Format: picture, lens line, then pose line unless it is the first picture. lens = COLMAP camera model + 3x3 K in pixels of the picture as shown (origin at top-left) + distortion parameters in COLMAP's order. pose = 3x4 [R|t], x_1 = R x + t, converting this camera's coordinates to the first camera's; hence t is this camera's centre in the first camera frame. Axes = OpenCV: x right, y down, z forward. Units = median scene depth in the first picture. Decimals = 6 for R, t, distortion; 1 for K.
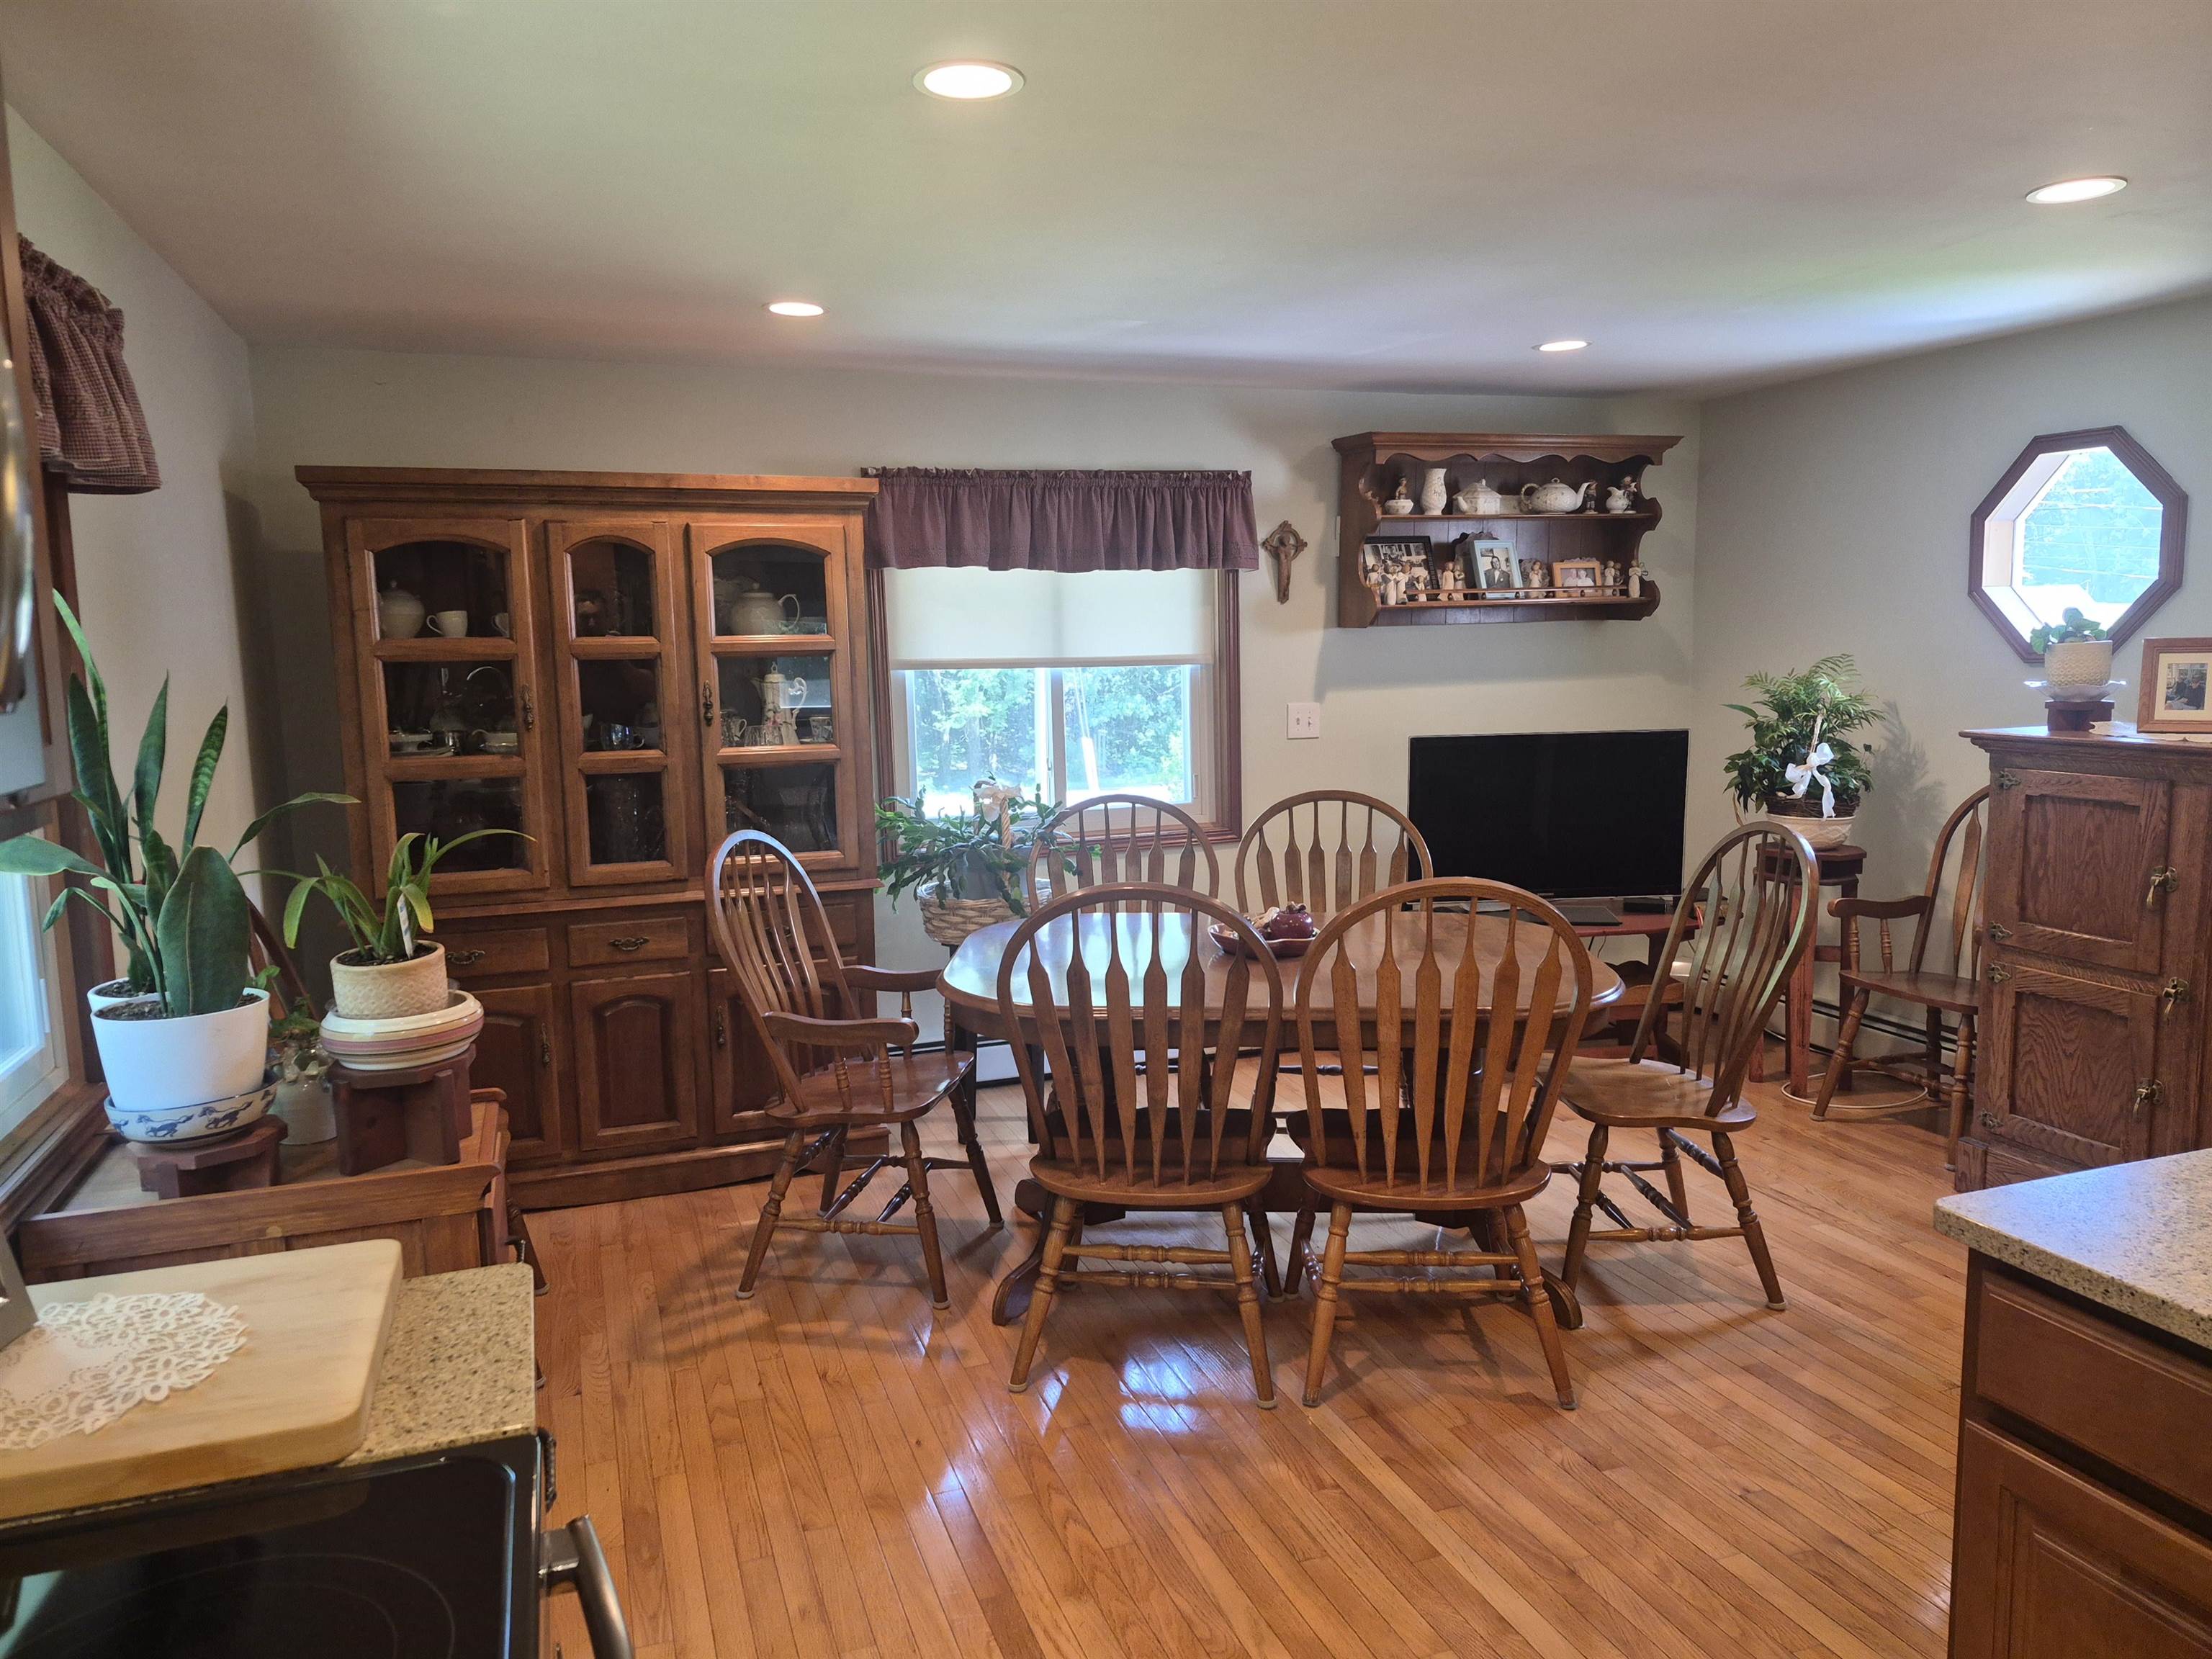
lens RADIAL K [[1511.3, 0, 1067.7], [0, 1511.3, 826.6], [0, 0, 1]] dist [0.077706, -0.001170]
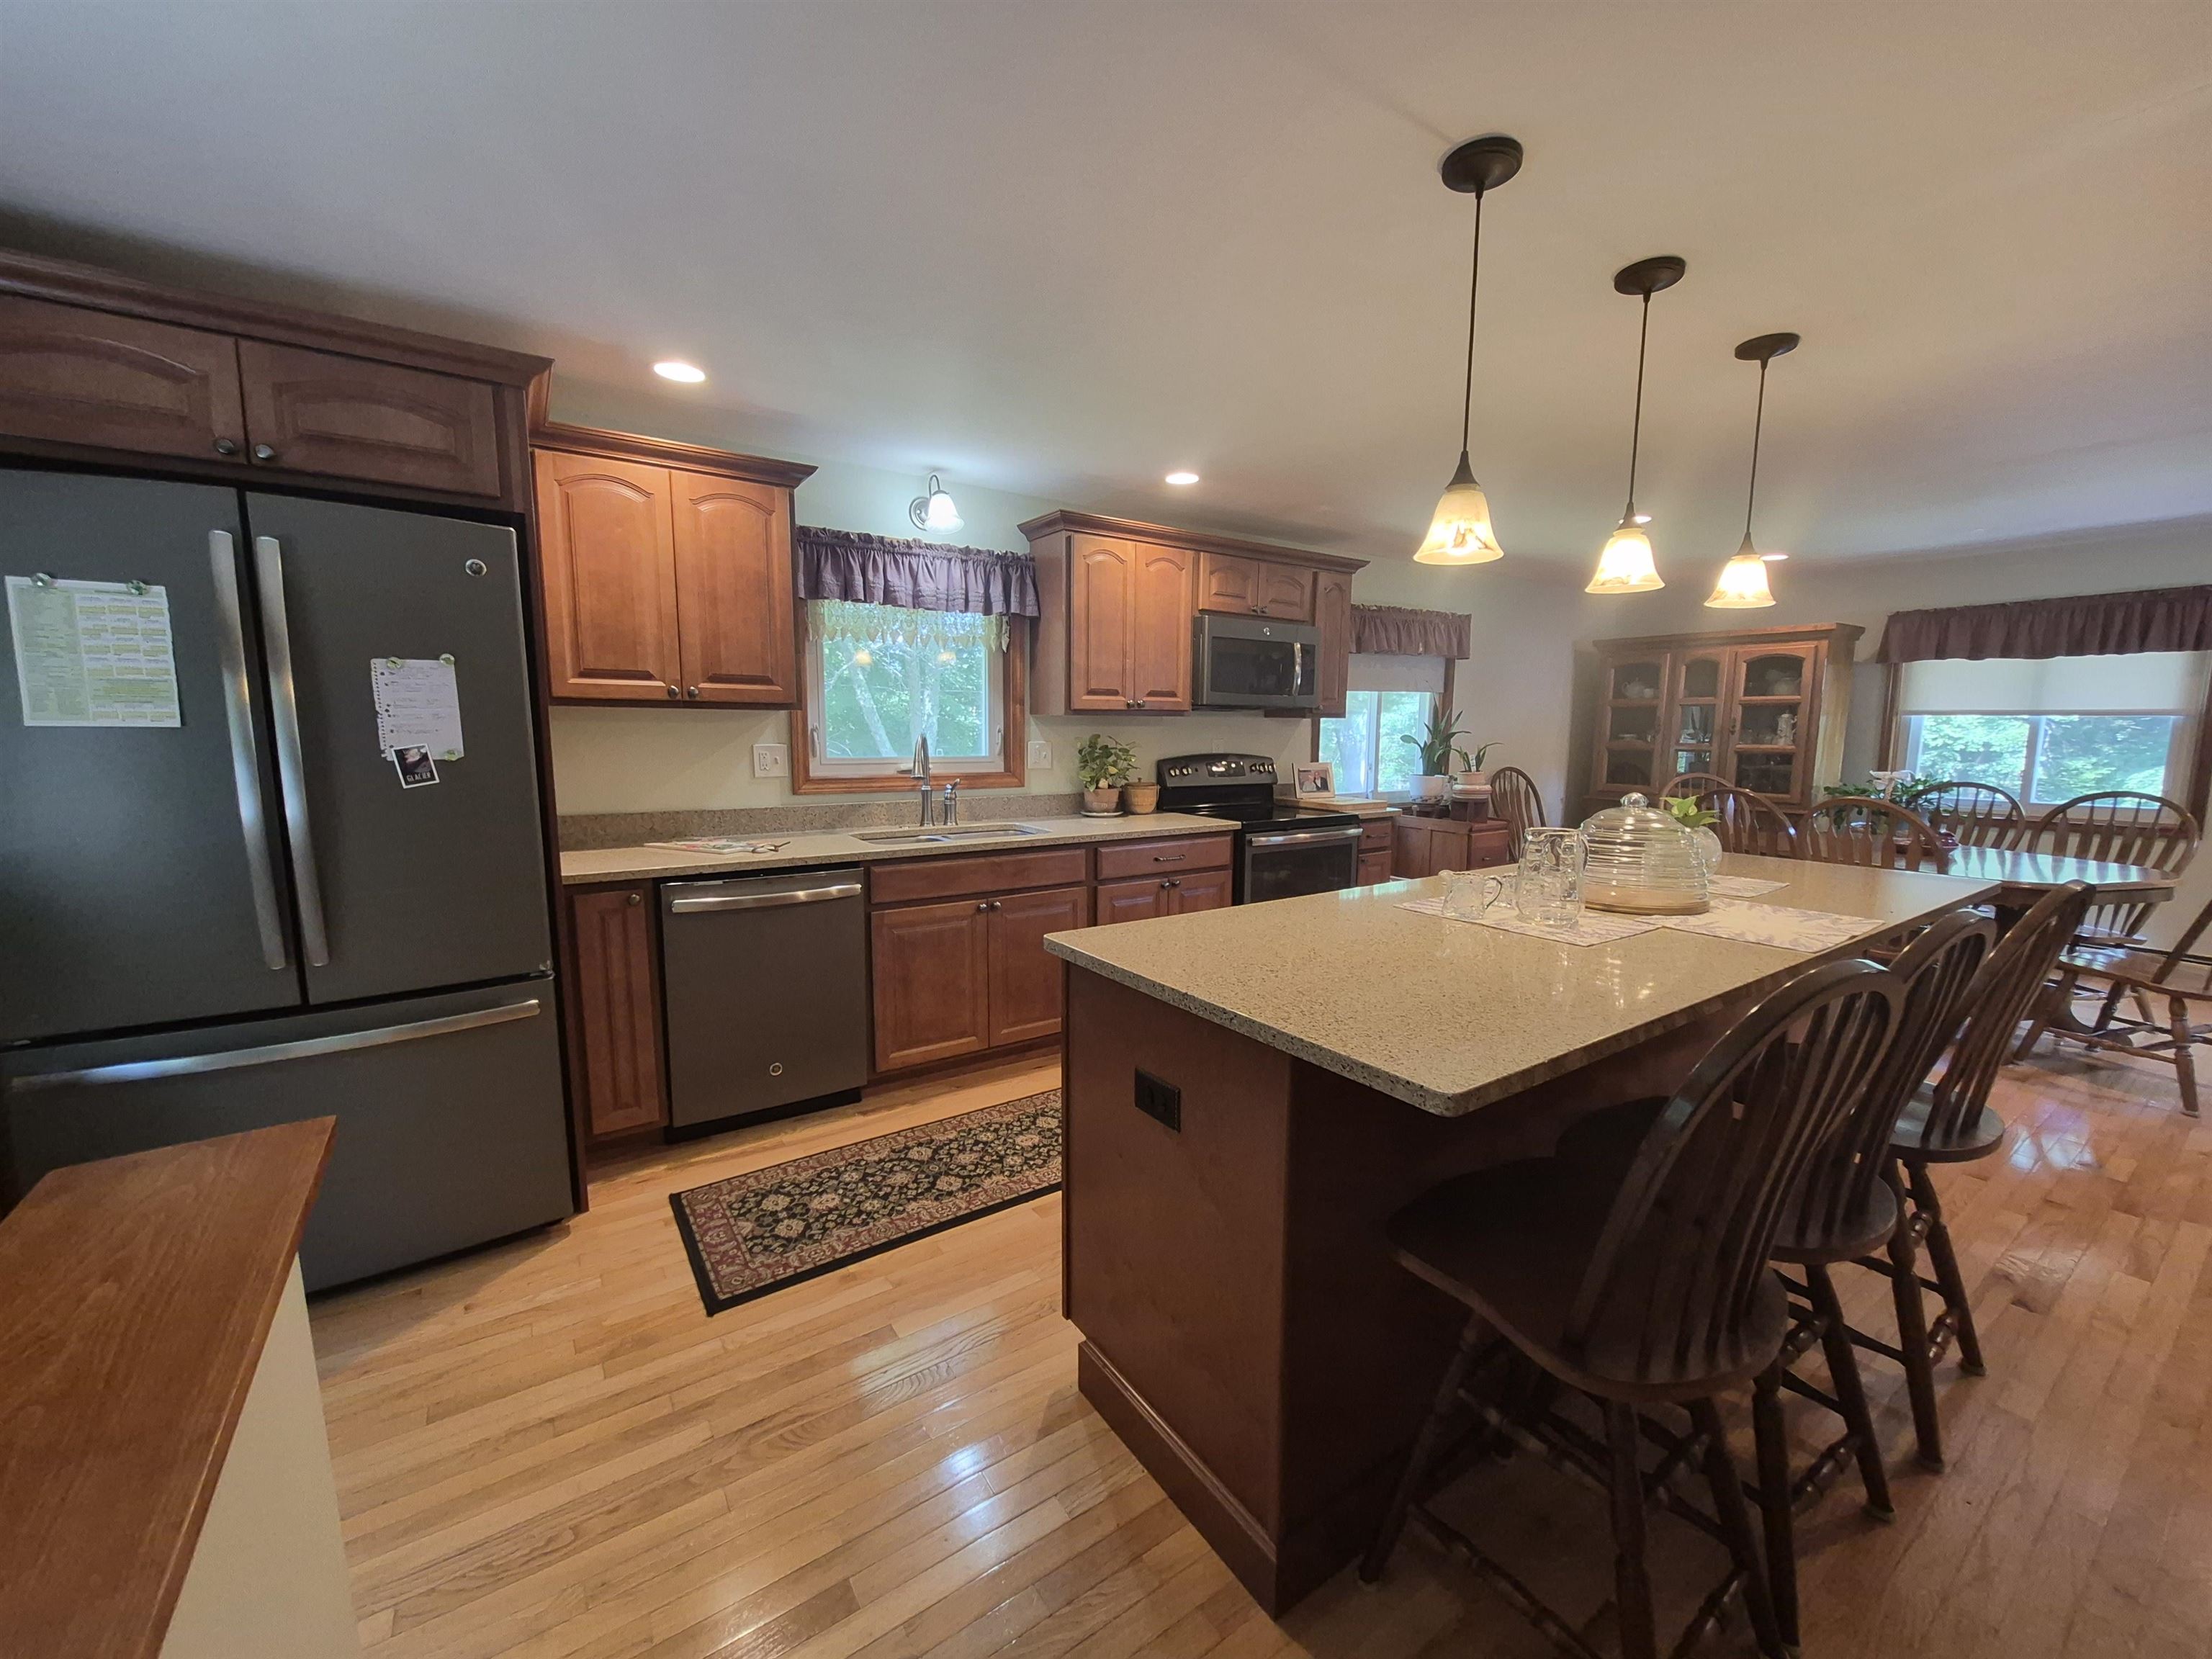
lens RADIAL K [[863.5, 0, 1116.3], [0, 863.5, 835.2], [0, 0, 1]] dist [0.003132, -0.000330]
pose [[0.275734, 0.144826, -0.950261, 0.666044], [-0.131708, 0.984953, 0.111896, 0.053531], [0.952168, 0.094303, 0.290660, -0.245997]]
